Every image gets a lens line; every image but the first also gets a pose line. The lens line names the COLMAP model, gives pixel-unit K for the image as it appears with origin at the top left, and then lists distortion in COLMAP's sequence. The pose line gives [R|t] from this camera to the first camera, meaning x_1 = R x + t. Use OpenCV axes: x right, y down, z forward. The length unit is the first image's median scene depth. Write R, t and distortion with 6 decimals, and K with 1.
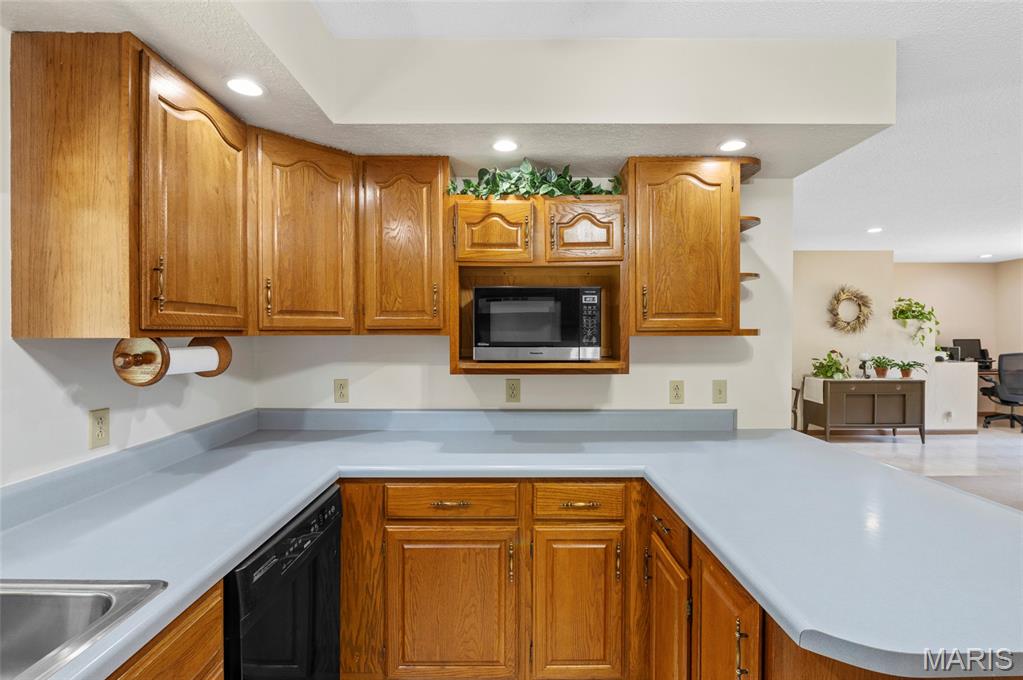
lens RADIAL K [[481.3, 0, 513.7], [0, 481.3, 335.8], [0, 0, 1]] dist [-0.004624, -0.000432]
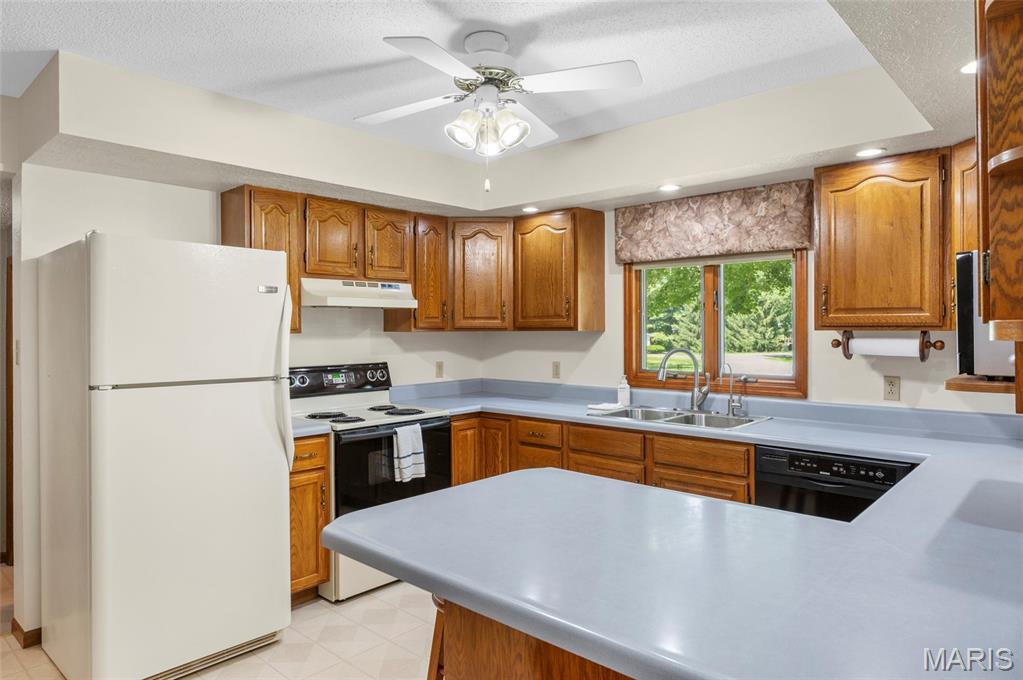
lens RADIAL K [[634.4, 0, 508.4], [0, 634.4, 334.3], [0, 0, 1]] dist [-0.003039, -0.000875]
pose [[-0.681626, 0.010487, -0.731625, 1.115731], [-0.002379, 0.999860, 0.016549, -0.011731], [0.731697, 0.013021, -0.681506, 1.105446]]
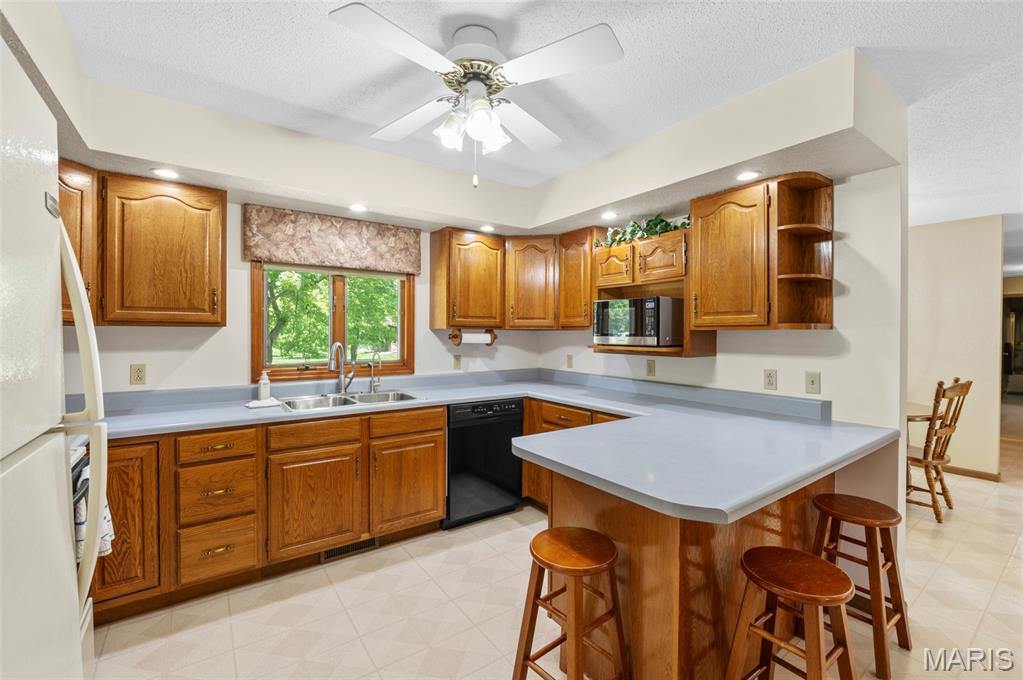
lens RADIAL K [[434.0, 0, 512.8], [0, 434.0, 336.8], [0, 0, 1]] dist [-0.006953, -0.002440]
pose [[0.580333, 0.012014, -0.814291, 0.996916], [-0.013862, 0.999892, 0.004873, 0.021932], [0.814261, 0.008460, 0.580437, -0.137657]]
